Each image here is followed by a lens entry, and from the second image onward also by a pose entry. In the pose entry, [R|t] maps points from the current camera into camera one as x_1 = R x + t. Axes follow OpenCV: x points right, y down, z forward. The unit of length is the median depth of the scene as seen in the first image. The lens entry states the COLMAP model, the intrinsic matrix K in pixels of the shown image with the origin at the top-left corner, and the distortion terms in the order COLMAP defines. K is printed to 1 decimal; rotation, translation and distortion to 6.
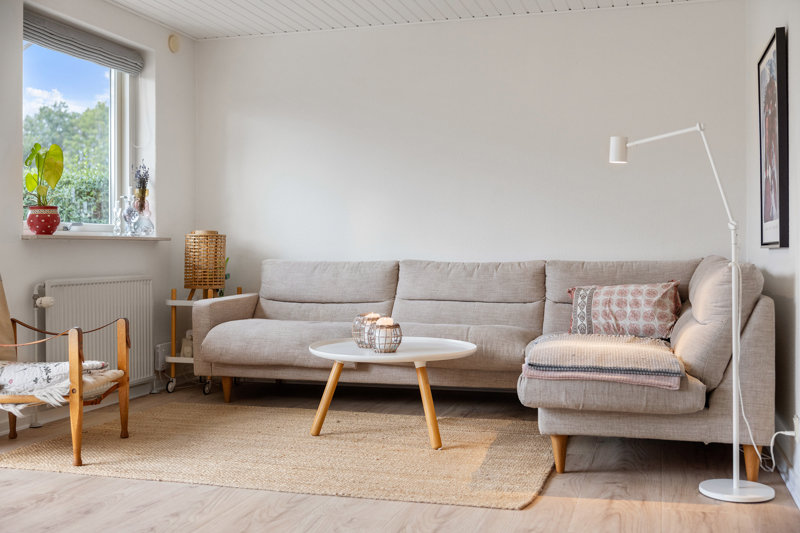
lens RADIAL K [[850.1, 0, 398.6], [0, 850.1, 233.7], [0, 0, 1]] dist [0.000323, -0.007451]
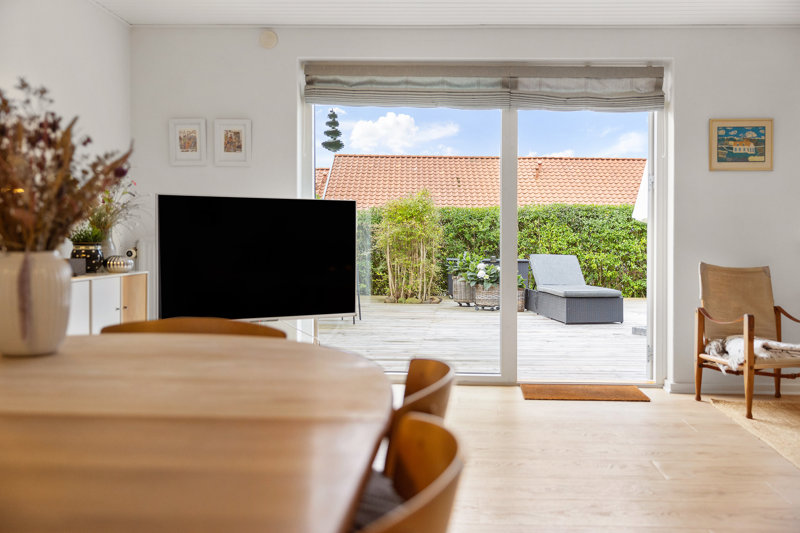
lens RADIAL K [[880.4, 0, 551.4], [0, 880.4, 254.8], [0, 0, 1]] dist [0.014855, -0.029356]
pose [[0.305384, 0.027309, -0.951838, 0.826297], [0.004406, 0.999537, 0.030091, -0.025199], [0.952219, -0.013383, 0.305123, 0.285100]]
